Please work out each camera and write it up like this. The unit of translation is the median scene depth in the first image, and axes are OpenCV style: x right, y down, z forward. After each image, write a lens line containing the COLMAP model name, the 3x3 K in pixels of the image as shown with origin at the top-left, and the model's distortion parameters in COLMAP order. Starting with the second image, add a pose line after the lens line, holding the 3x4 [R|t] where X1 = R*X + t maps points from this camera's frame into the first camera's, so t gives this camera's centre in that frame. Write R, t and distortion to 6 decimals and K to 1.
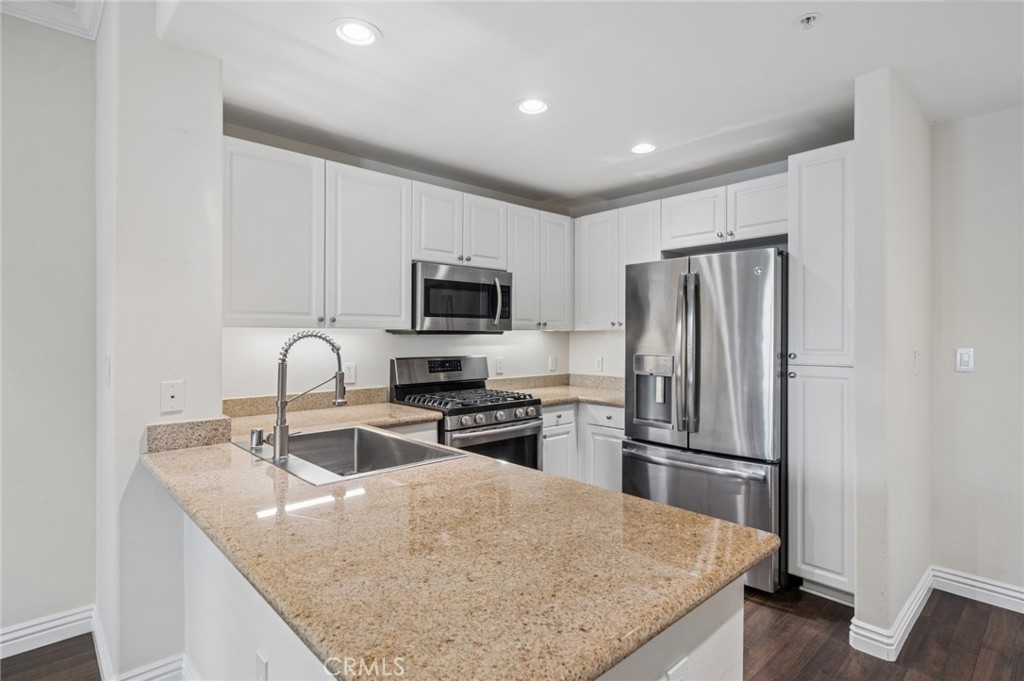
lens RADIAL K [[519.9, 0, 512.0], [0, 519.9, 340.5], [0, 0, 1]] dist [-0.002405, -0.000663]
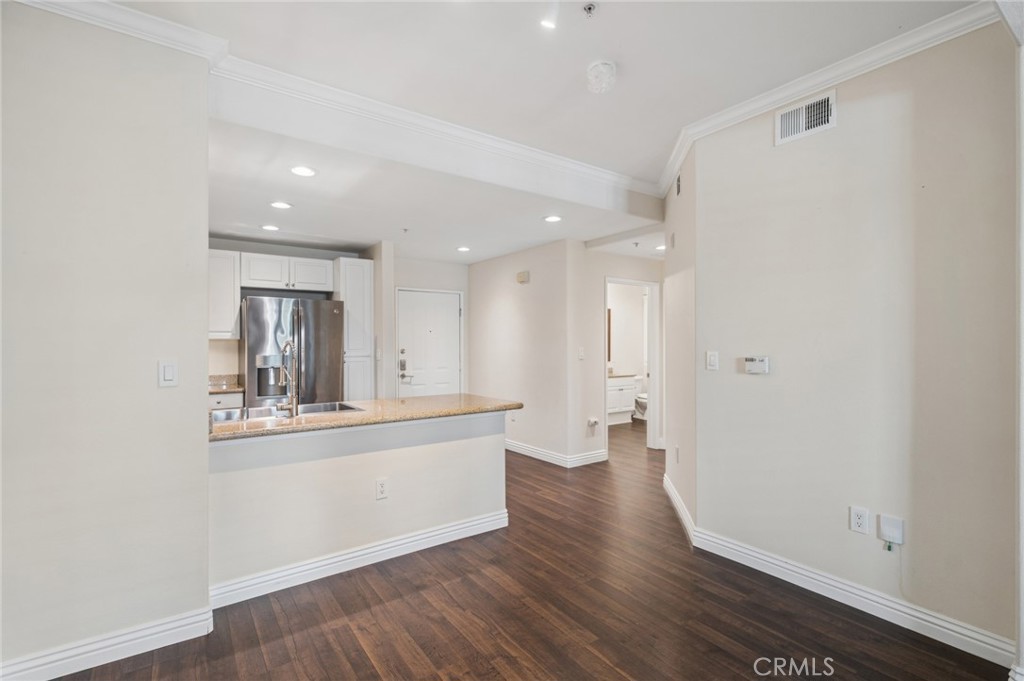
lens RADIAL K [[470.7, 0, 514.4], [0, 470.7, 343.8], [0, 0, 1]] dist [-0.000406, -0.000004]
pose [[0.134029, -0.001860, 0.990976, -1.059557], [0.012459, 0.999922, 0.000192, 0.001989], [-0.990899, 0.012321, 0.134042, 0.048693]]
